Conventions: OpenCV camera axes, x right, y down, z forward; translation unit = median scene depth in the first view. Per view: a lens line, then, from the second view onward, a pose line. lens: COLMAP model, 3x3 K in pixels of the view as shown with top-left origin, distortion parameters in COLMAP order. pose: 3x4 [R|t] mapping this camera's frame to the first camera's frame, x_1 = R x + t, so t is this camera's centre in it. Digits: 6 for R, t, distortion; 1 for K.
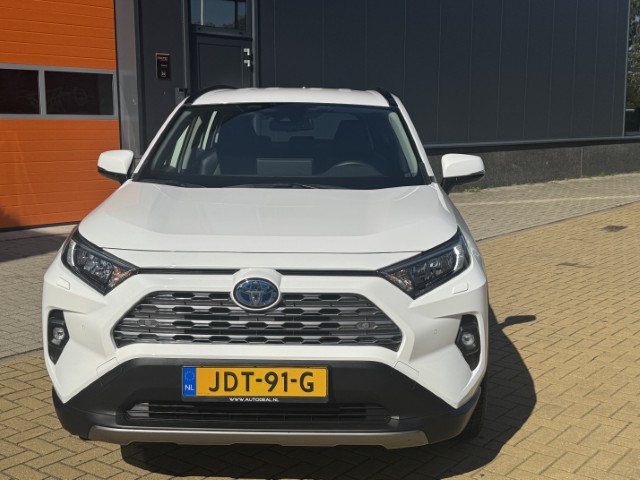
lens RADIAL K [[829.3, 0, 320.0], [0, 829.3, 240.0], [0, 0, 1]] dist [0.168952, -0.004871]
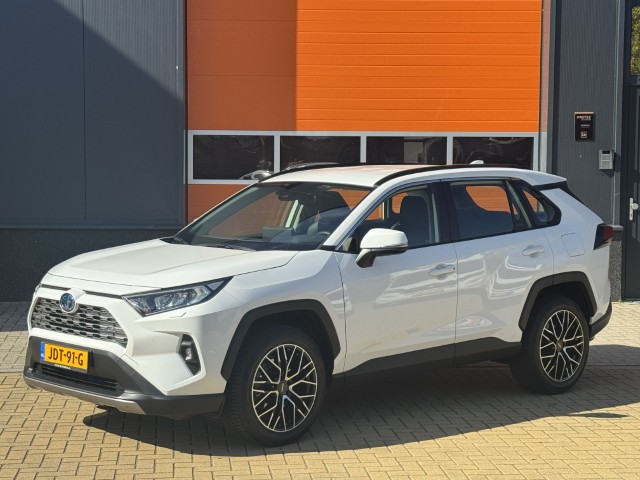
lens RADIAL K [[1299.9, 0, 320.0], [0, 1299.9, 240.0], [0, 0, 1]] dist [0.042896, 0.014854]
pose [[0.706433, 0.044435, -0.706384, 2.058821], [-0.107045, 0.993255, -0.044572, 0.002047], [0.699639, 0.107102, 0.706424, -0.486390]]
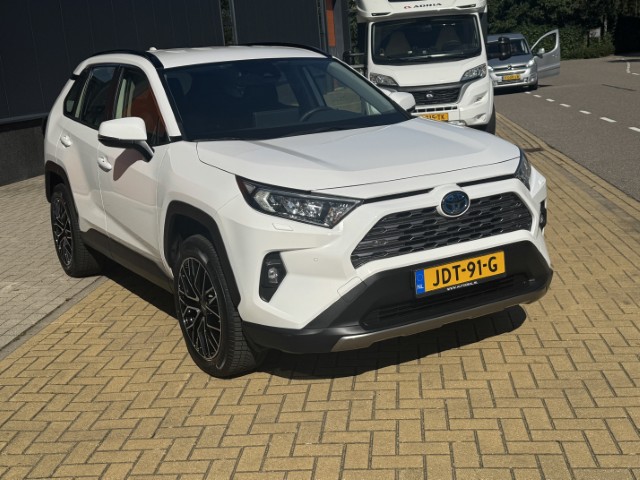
lens RADIAL K [[829.3, 0, 320.0], [0, 829.3, 240.0], [0, 0, 1]] dist [0.168952, -0.004871]
pose [[0.842475, -0.176002, 0.509174, -0.885373], [0.152552, 0.984383, 0.087851, -0.023180], [-0.516685, 0.003663, 0.856168, 0.016835]]
